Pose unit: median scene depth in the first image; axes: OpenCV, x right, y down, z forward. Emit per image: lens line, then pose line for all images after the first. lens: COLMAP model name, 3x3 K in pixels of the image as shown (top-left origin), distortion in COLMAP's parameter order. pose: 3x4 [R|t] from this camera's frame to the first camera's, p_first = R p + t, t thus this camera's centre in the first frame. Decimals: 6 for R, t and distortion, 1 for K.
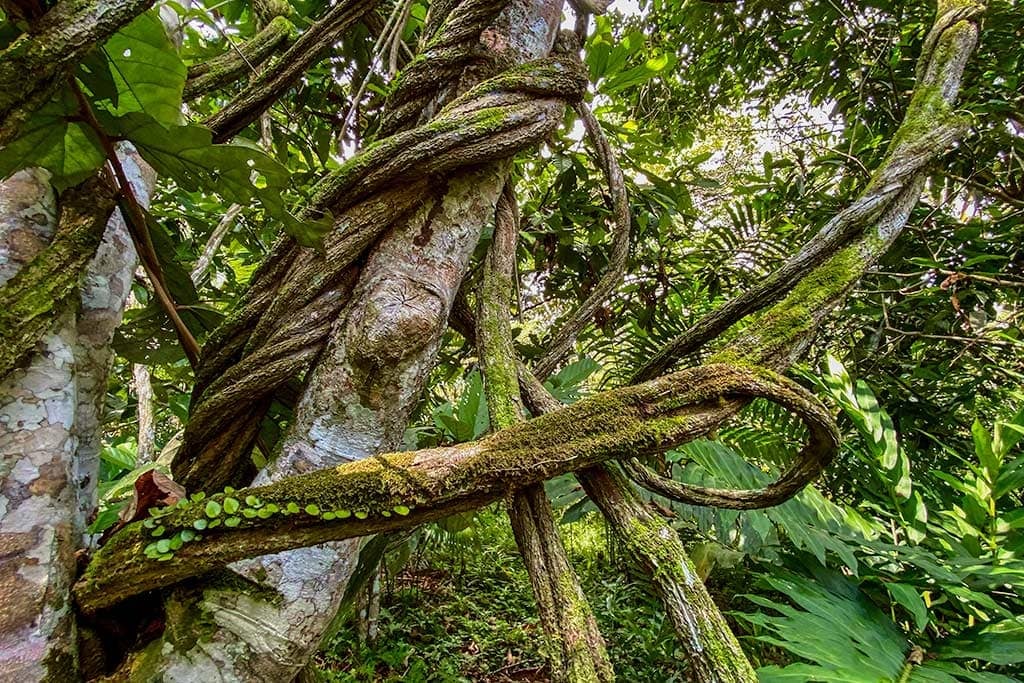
lens RADIAL K [[481.6, 0, 512.0], [0, 481.6, 341.5], [0, 0, 1]] dist [-0.003102, -0.000999]
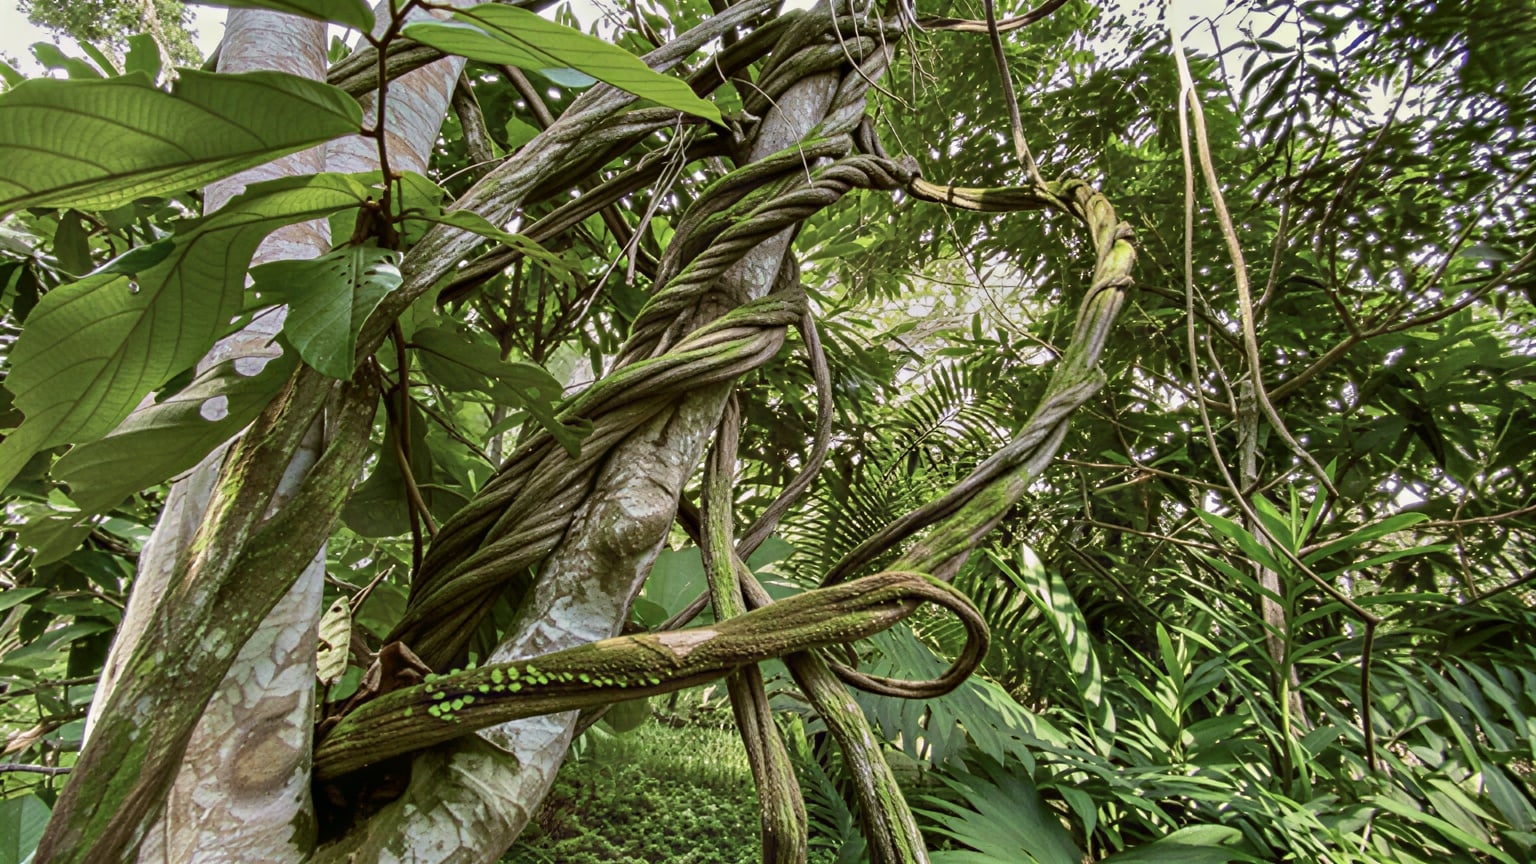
lens RADIAL K [[640.5, 0, 768.0], [0, 640.5, 432.0], [0, 0, 1]] dist [0.000550, -0.000089]
pose [[0.983432, 0.086186, 0.159479, -0.184100], [-0.070573, 0.992369, -0.101109, -0.105078], [-0.166976, 0.088179, 0.982010, -0.540896]]
